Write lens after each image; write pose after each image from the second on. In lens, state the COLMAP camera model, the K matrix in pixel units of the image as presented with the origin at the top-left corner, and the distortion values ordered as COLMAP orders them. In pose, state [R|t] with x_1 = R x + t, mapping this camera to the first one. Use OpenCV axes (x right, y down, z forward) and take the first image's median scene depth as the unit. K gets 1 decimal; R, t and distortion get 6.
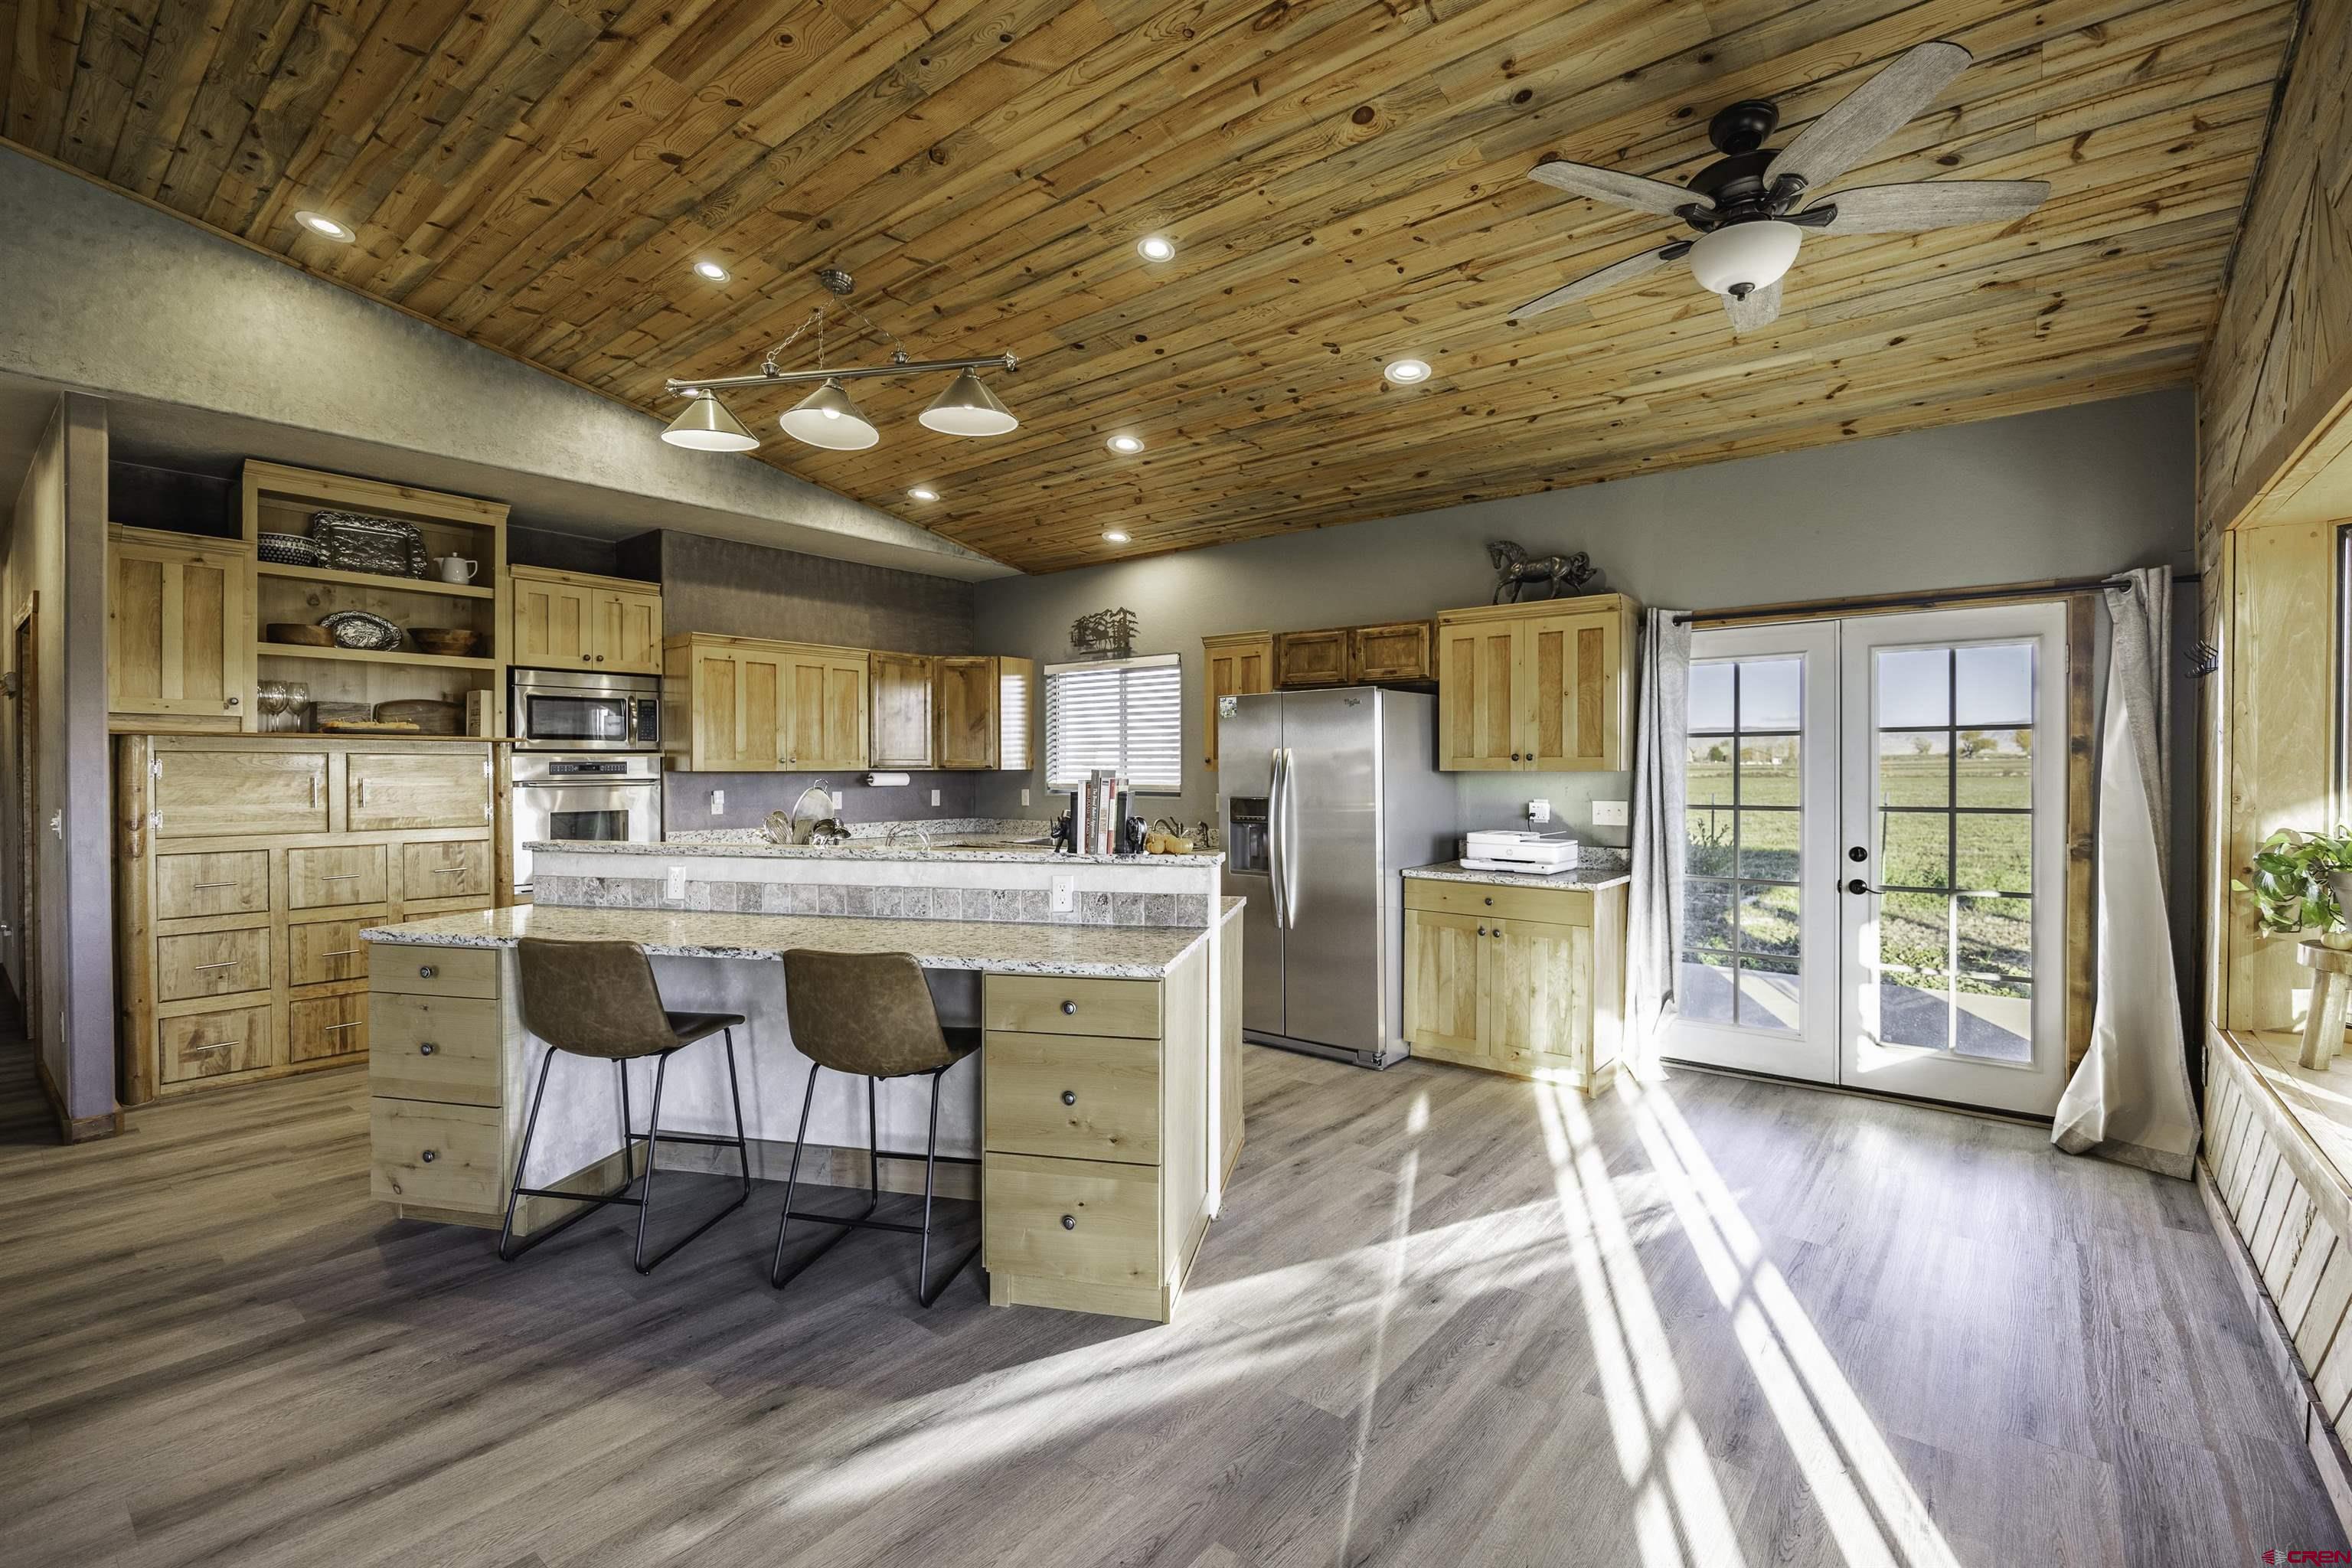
lens RADIAL K [[1036.6, 0, 1179.1], [0, 1036.6, 776.5], [0, 0, 1]] dist [-0.009026, 0.000239]
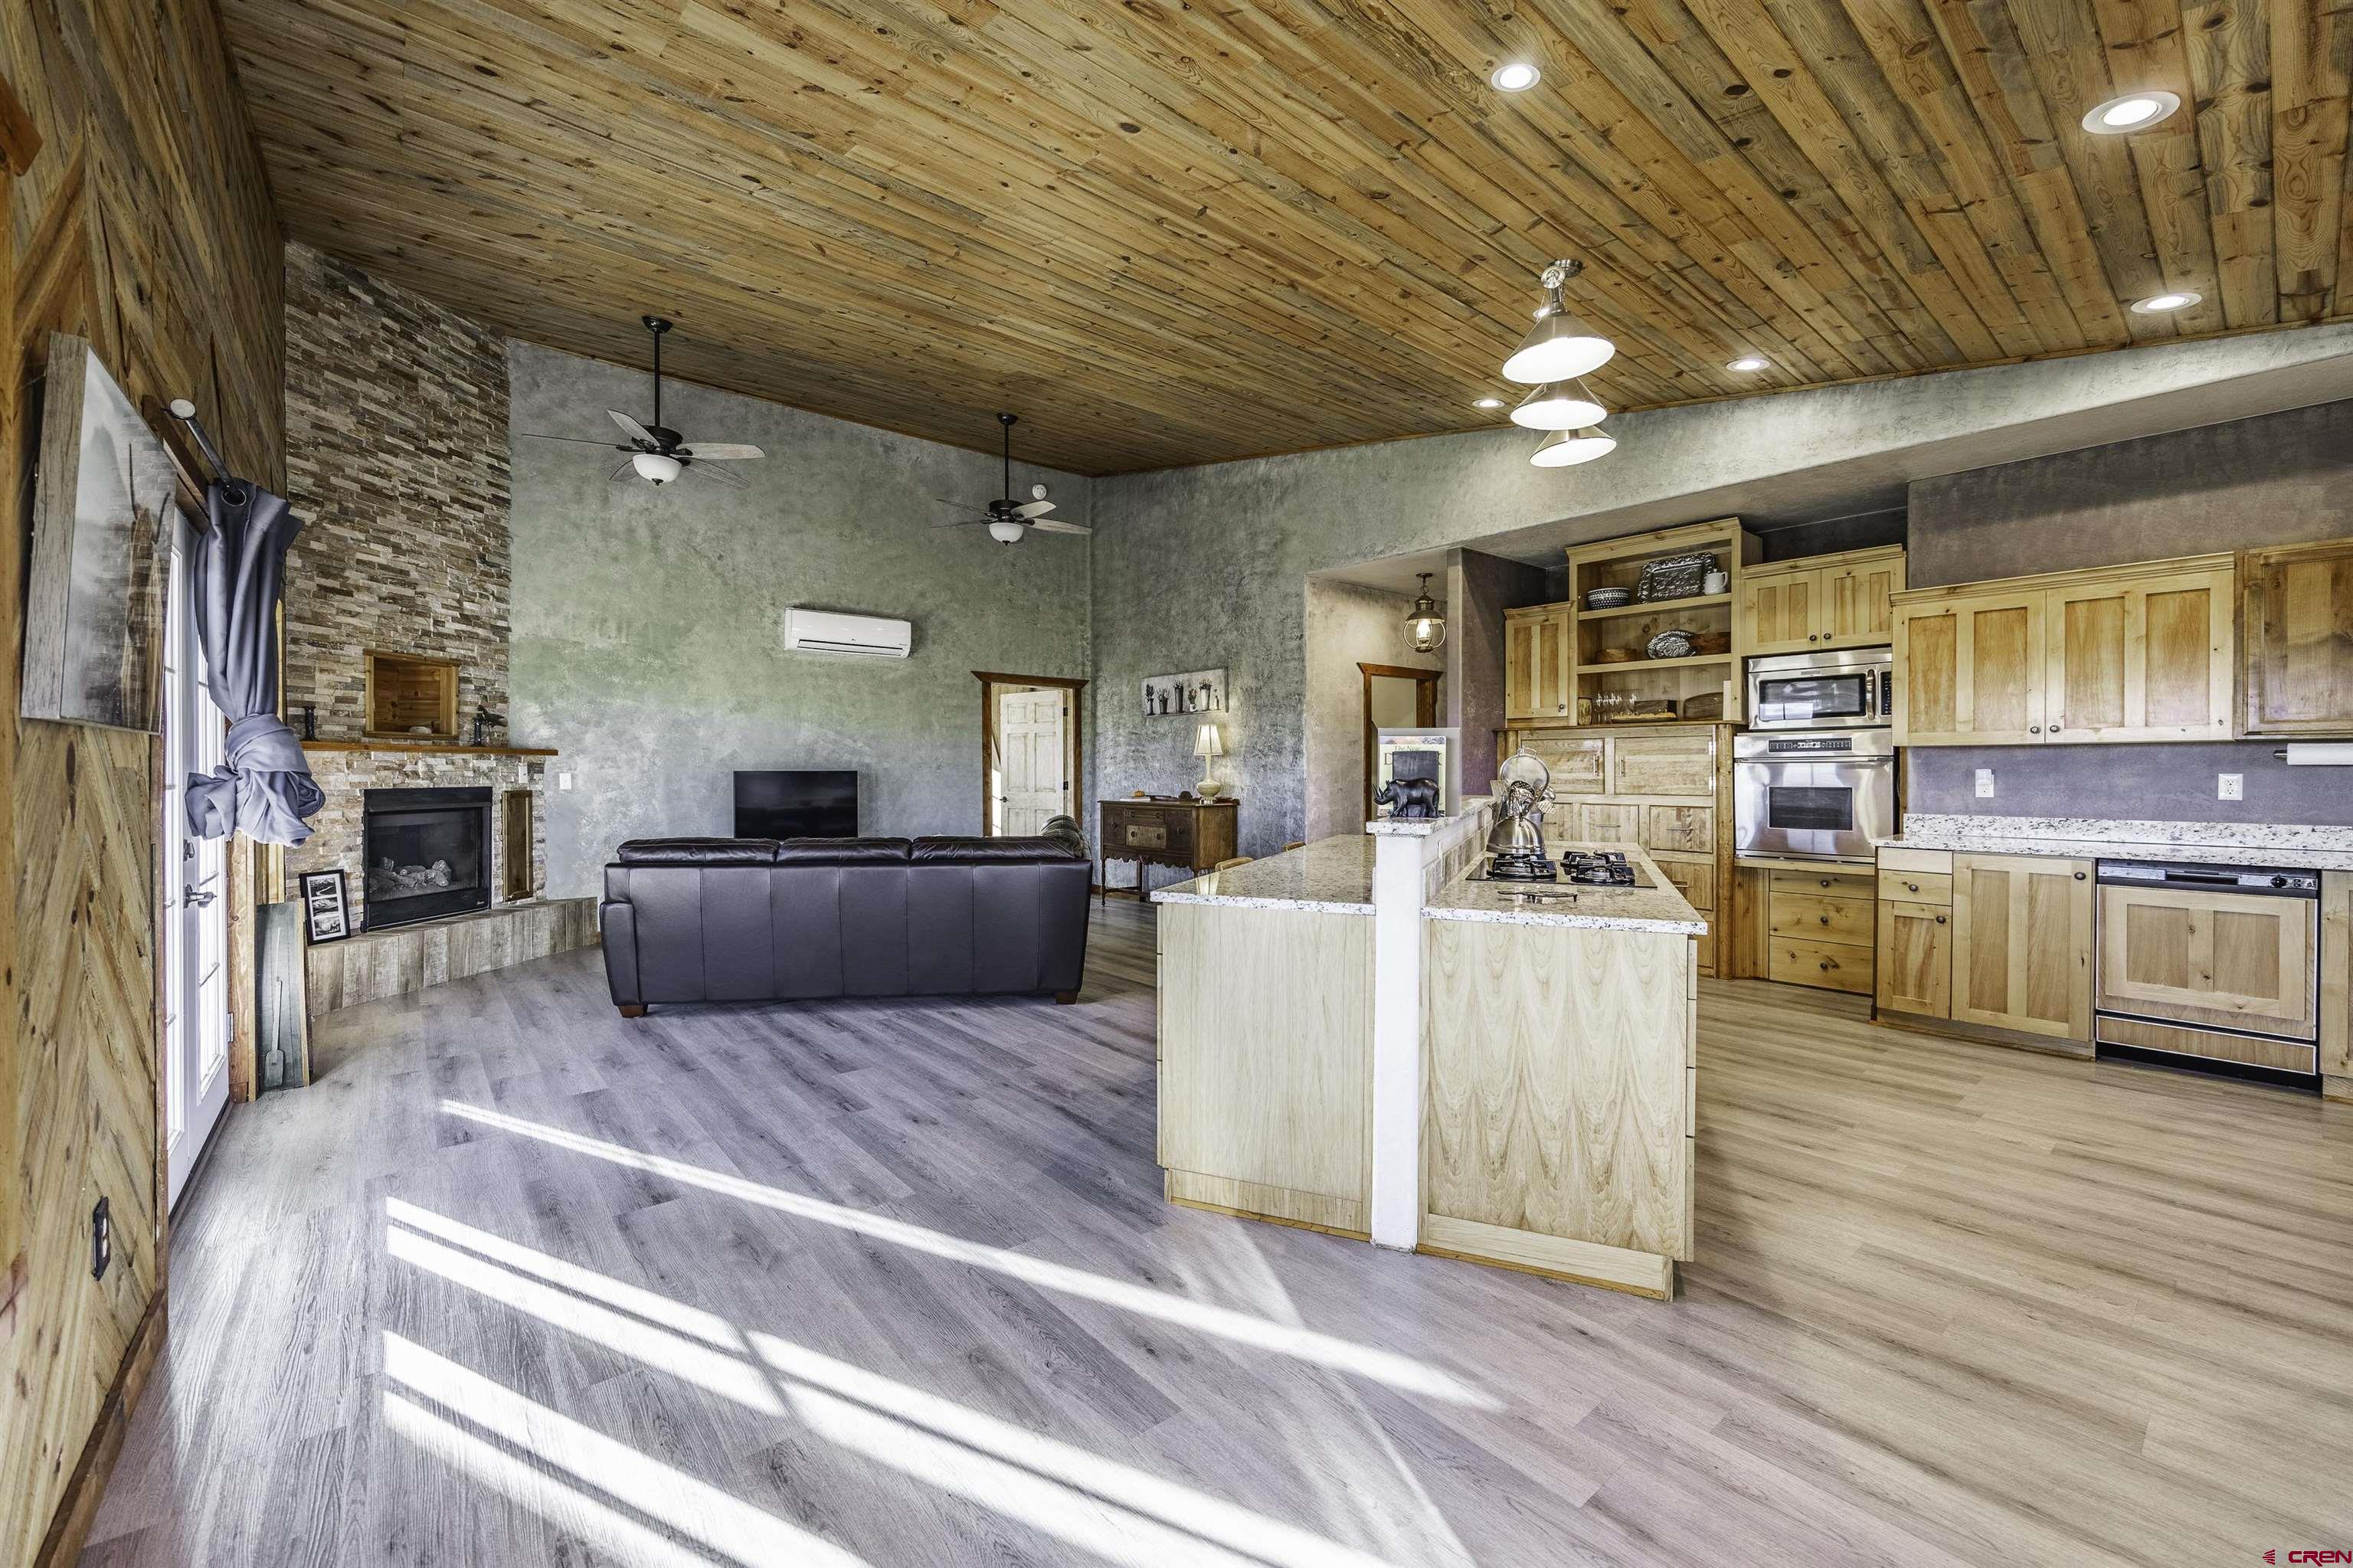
lens RADIAL K [[938.4, 0, 1169.0], [0, 938.4, 777.8], [0, 0, 1]] dist [-0.003323, -0.000645]
pose [[-0.193438, 0.010027, -0.981061, 0.531010], [-0.004659, 0.999927, 0.011139, 0.019258], [0.981101, 0.006726, -0.193377, 0.625808]]
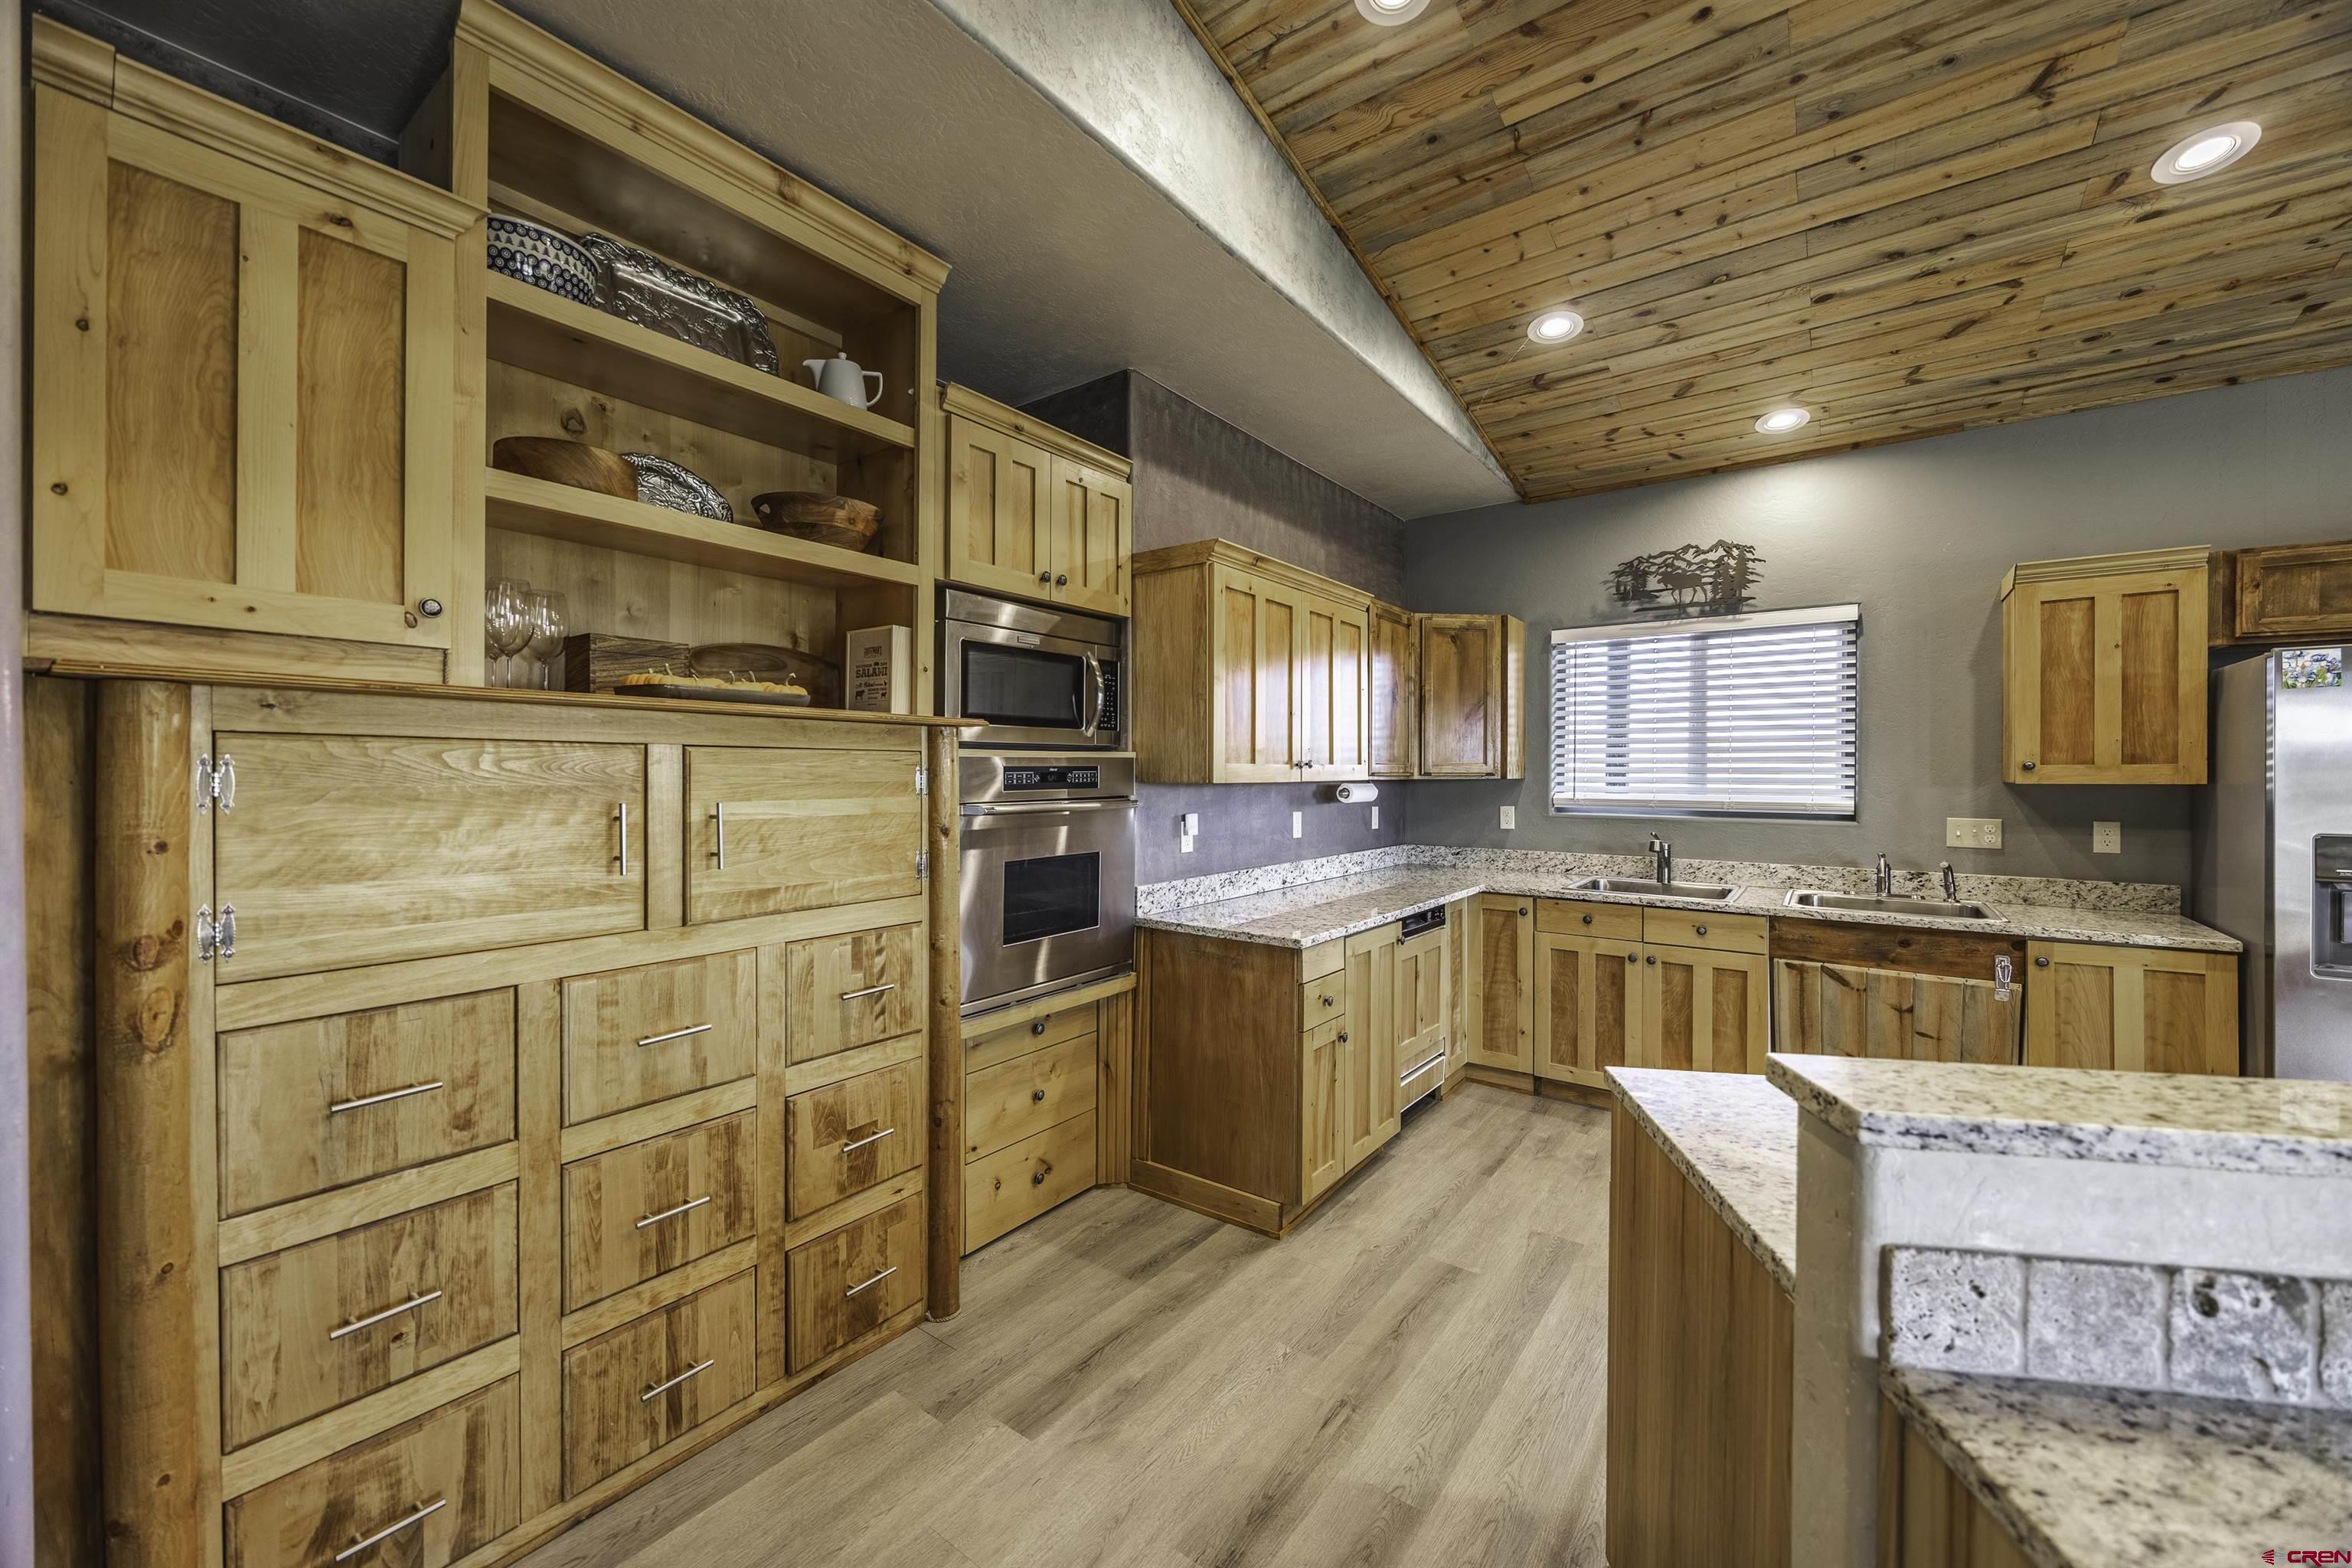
lens RADIAL K [[899.4, 0, 1189.9], [0, 899.4, 777.0], [0, 0, 1]] dist [-0.001665, -0.000188]
pose [[0.999322, 0.003891, 0.036610, -0.582557], [-0.003862, 0.999992, -0.000873, -0.009177], [-0.036613, 0.000731, 0.999329, 0.587977]]
